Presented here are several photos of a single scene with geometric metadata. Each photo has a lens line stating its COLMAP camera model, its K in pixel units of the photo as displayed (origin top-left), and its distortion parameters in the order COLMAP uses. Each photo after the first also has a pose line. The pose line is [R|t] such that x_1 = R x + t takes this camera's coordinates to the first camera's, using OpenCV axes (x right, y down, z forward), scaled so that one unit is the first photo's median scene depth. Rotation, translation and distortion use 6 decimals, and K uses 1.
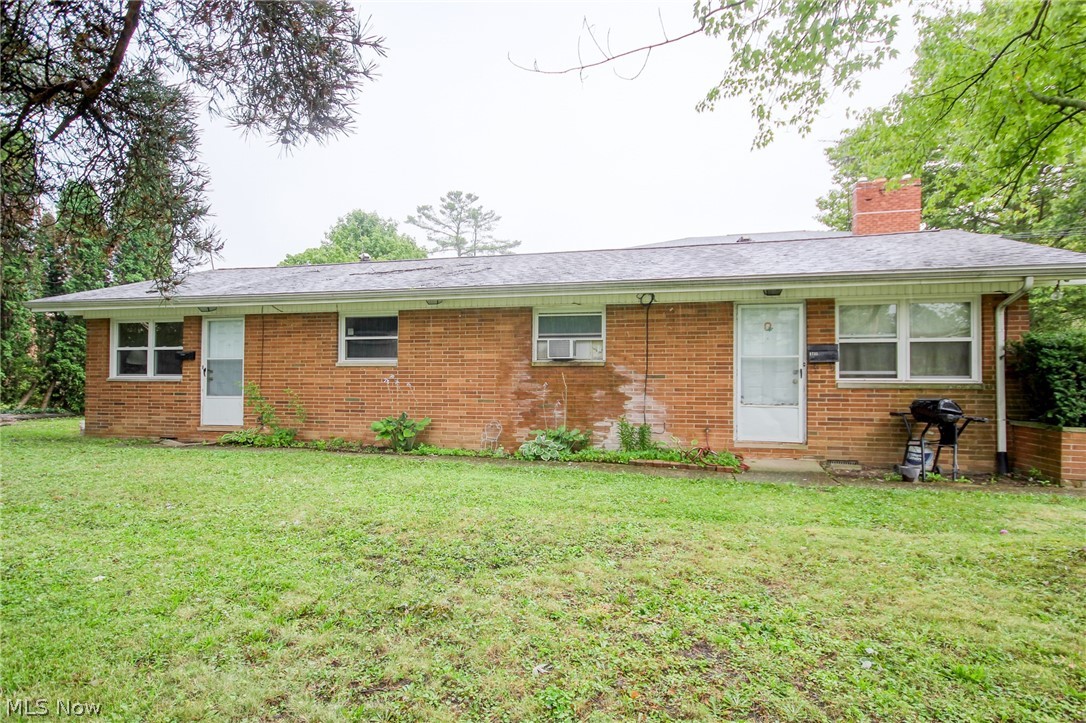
lens RADIAL K [[578.6, 0, 542.0], [0, 578.6, 370.8], [0, 0, 1]] dist [0.005779, 0.000087]
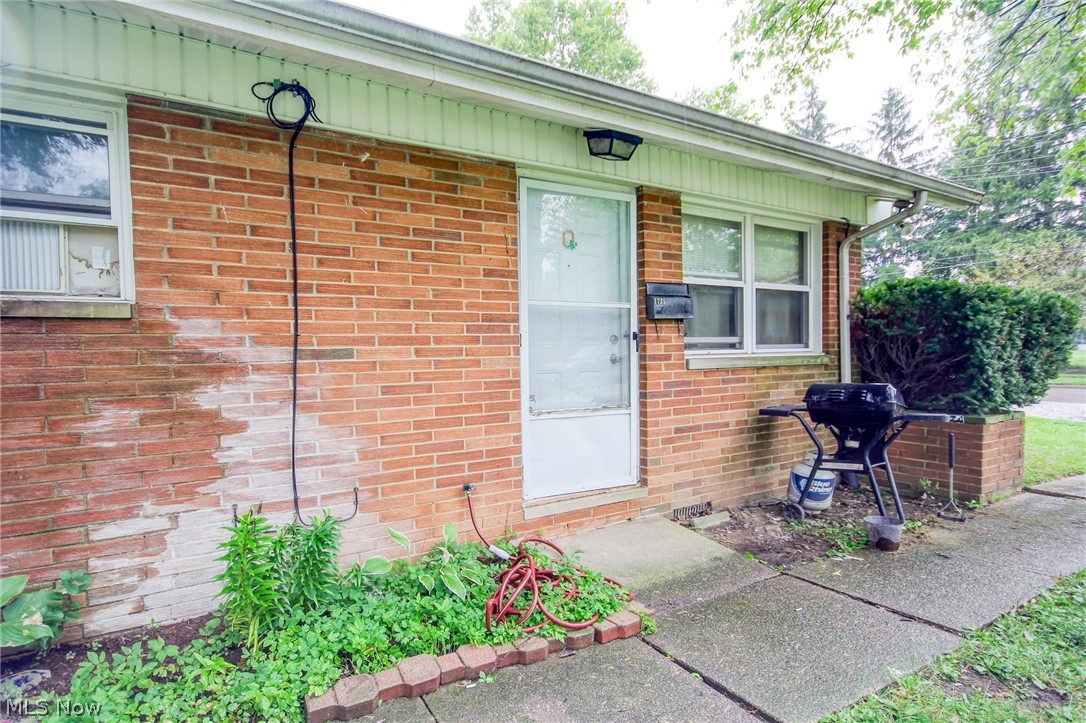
lens RADIAL K [[578.6, 0, 545.1], [0, 578.6, 370.8], [0, 0, 1]] dist [0.005779, 0.000087]
pose [[0.693204, -0.041111, 0.719568, 0.046239], [0.004862, 0.998616, 0.052370, 0.003086], [-0.720725, -0.032805, 0.692444, 0.695172]]
